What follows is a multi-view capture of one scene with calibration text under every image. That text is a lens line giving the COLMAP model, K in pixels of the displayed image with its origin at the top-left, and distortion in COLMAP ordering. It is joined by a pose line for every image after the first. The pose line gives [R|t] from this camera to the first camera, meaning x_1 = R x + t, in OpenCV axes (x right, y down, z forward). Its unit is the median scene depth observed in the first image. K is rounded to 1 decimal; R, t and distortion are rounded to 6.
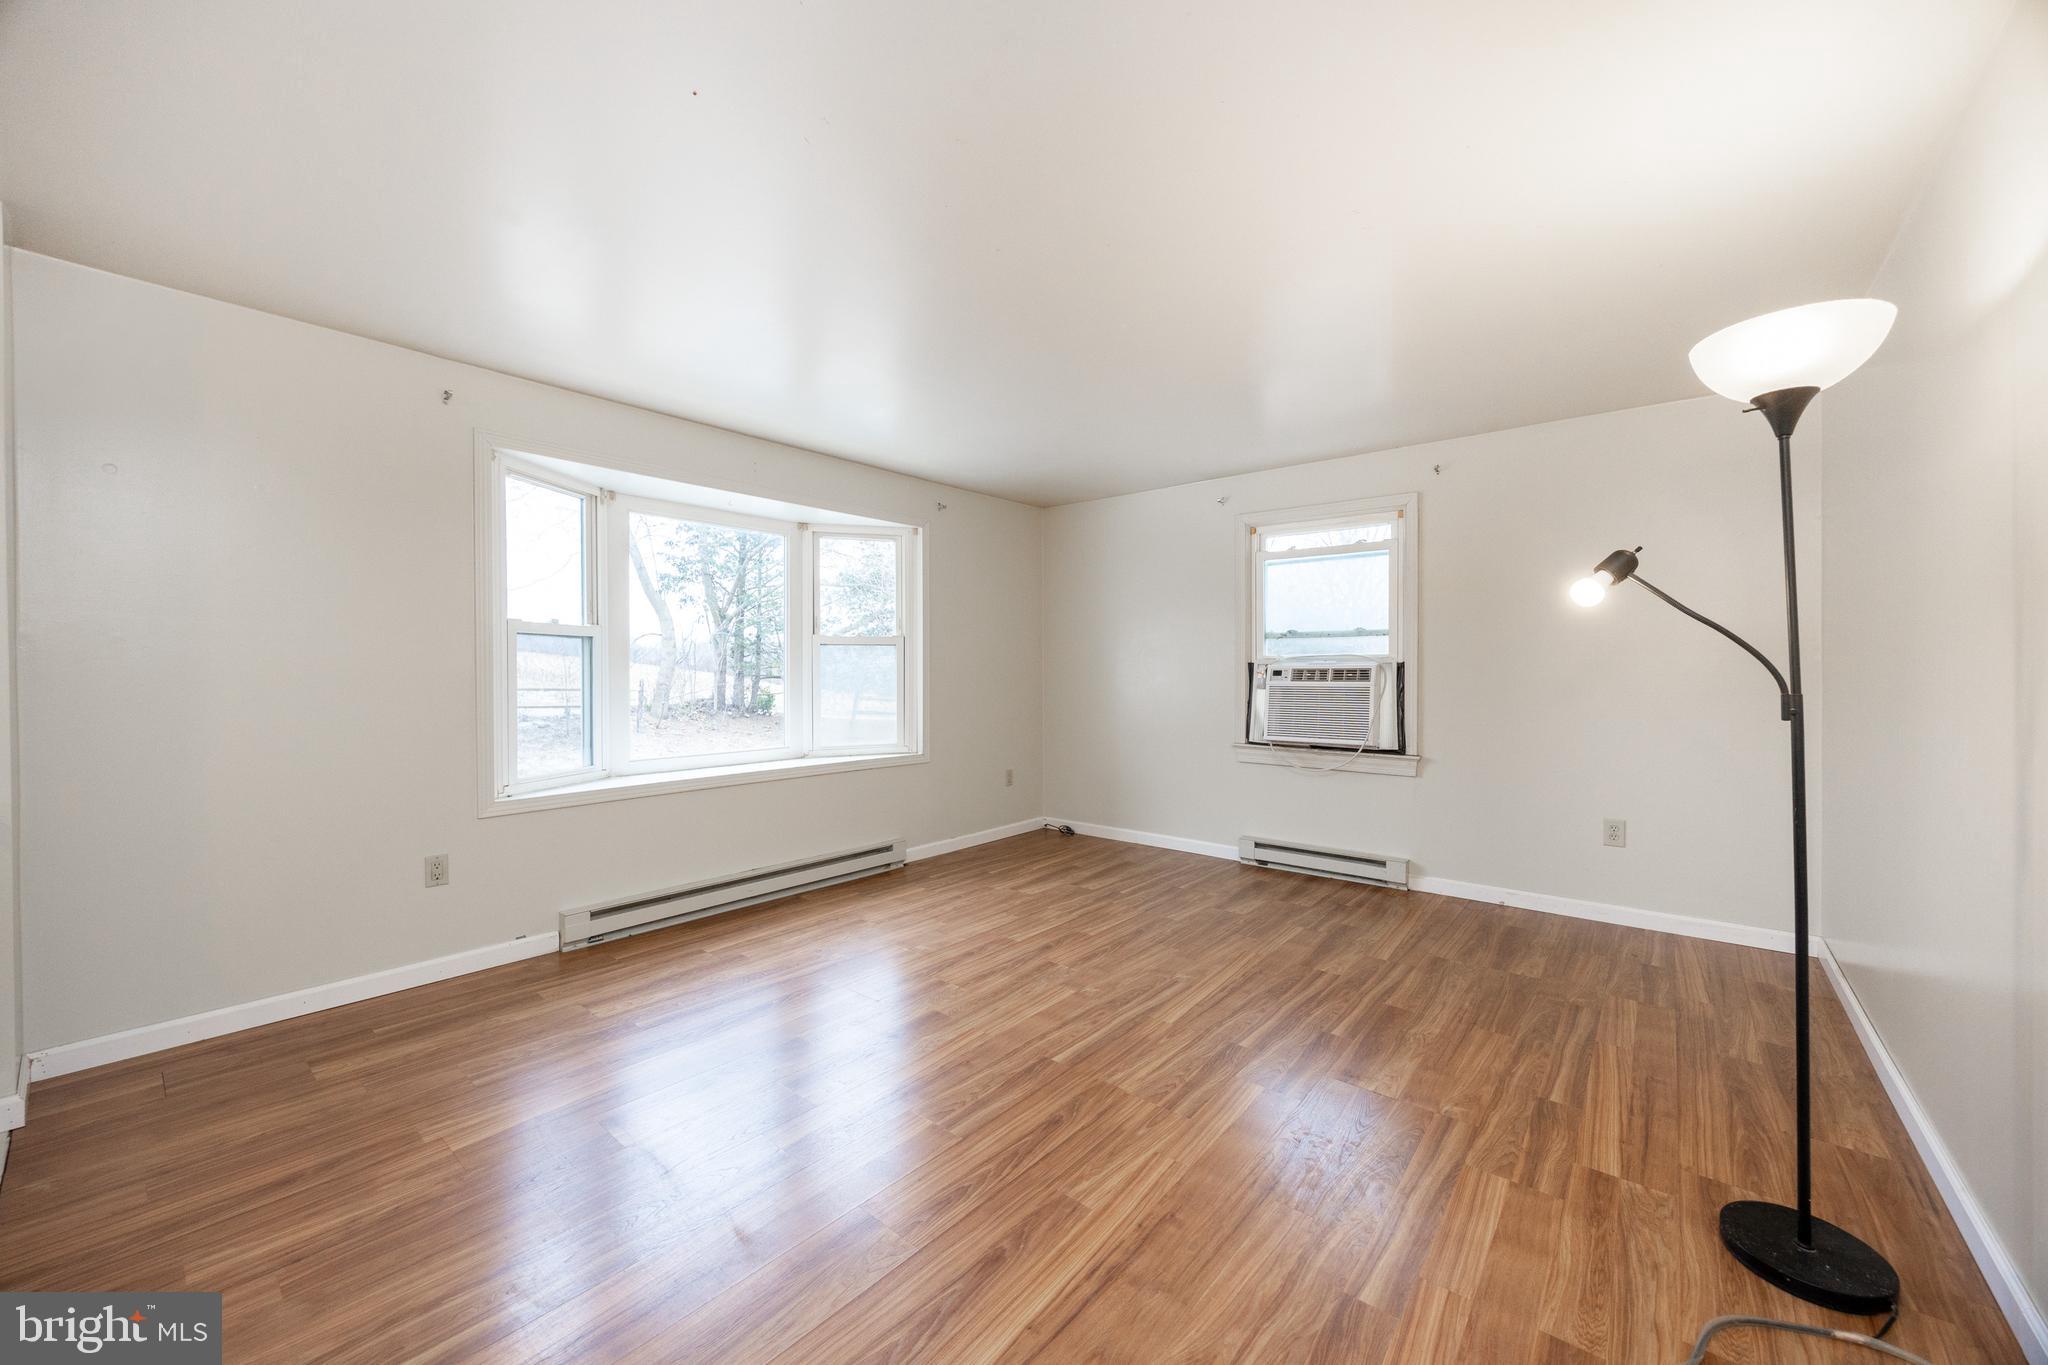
lens RADIAL K [[771.6, 0, 1015.1], [0, 771.6, 679.4], [0, 0, 1]] dist [-0.002691, 0.000225]
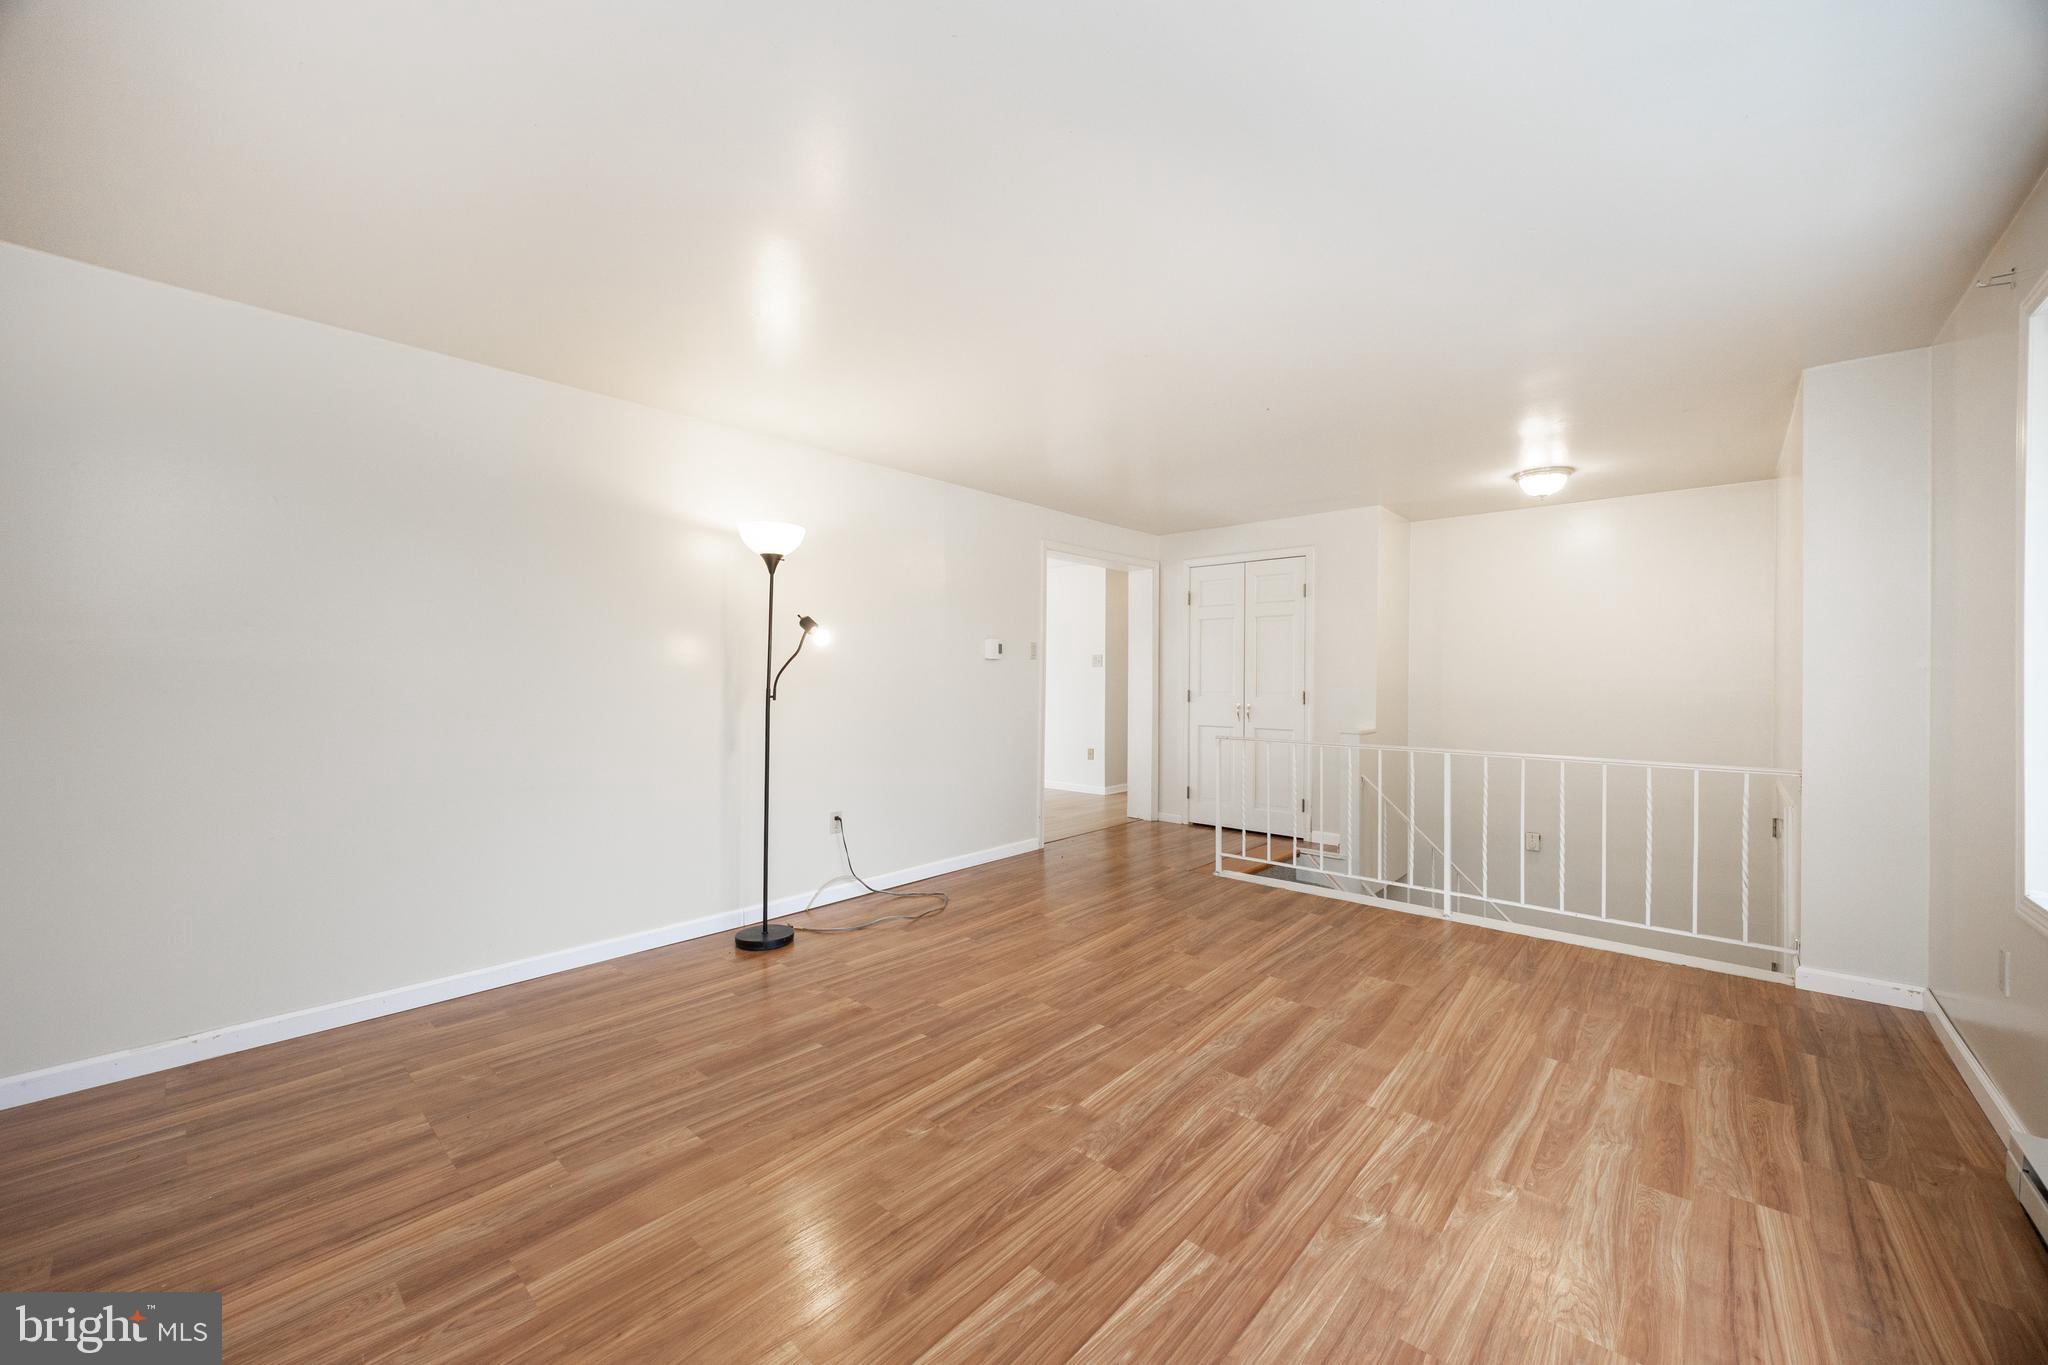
lens RADIAL K [[770.5, 0, 1028.0], [0, 770.5, 676.1], [0, 0, 1]] dist [-0.001994, 0.000183]
pose [[-0.999777, -0.001123, 0.021091, 0.092507], [-0.000967, 0.999972, 0.007389, -0.016179], [-0.021098, 0.007367, -0.999750, 1.444329]]
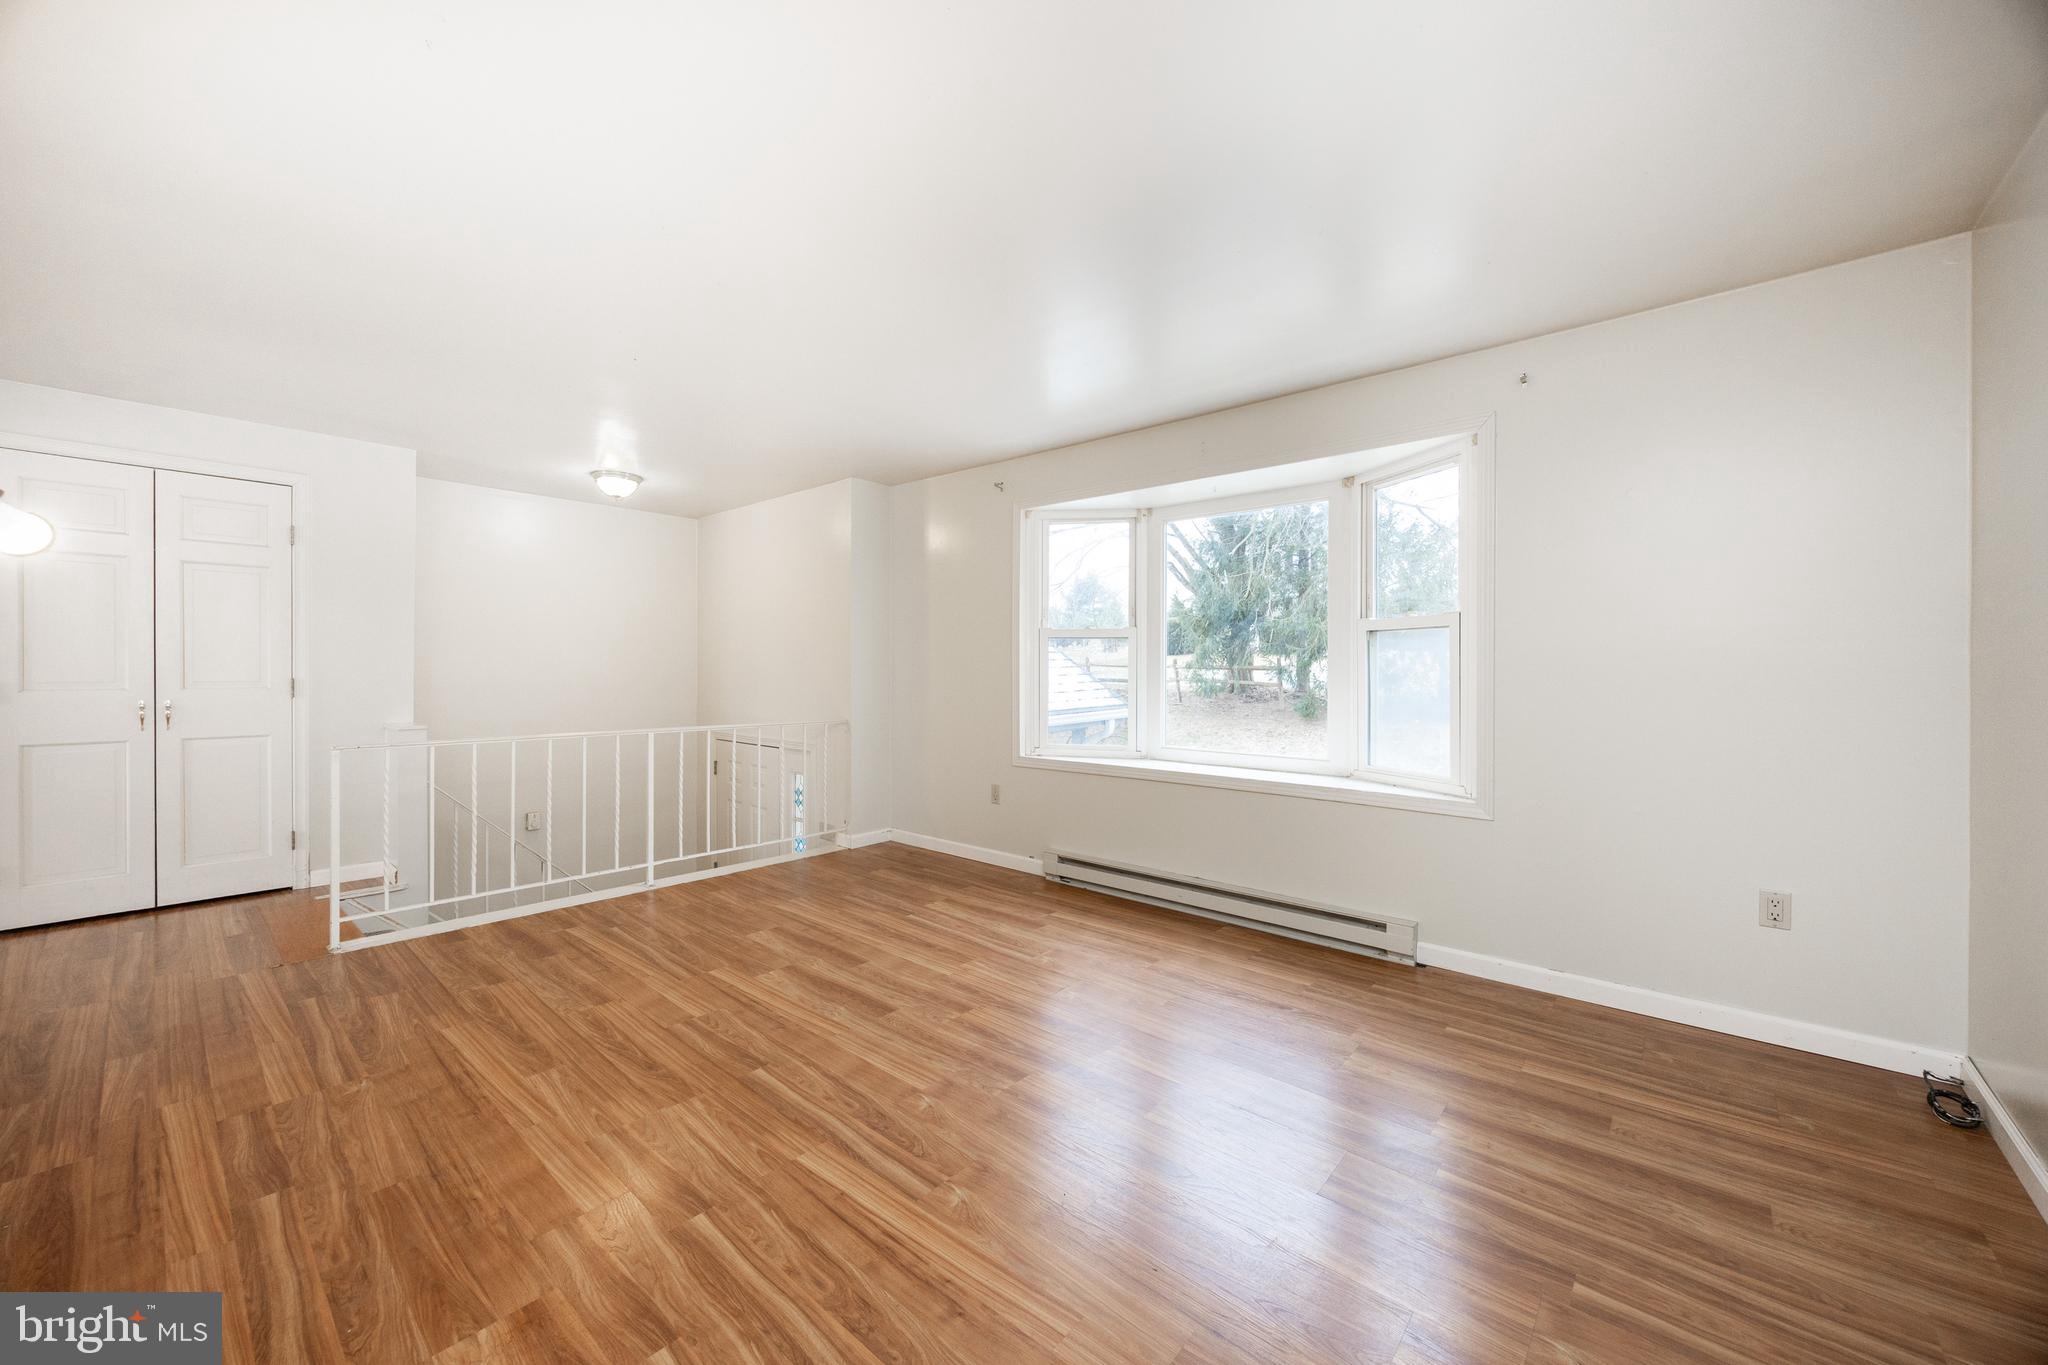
lens RADIAL K [[770.5, 0, 1028.0], [0, 770.5, 676.1], [0, 0, 1]] dist [-0.001994, 0.000183]
pose [[-0.009593, 0.012696, -0.999873, 0.678384], [-0.015782, 0.999793, 0.012847, -0.008094], [0.999829, 0.015903, -0.009391, 0.910581]]
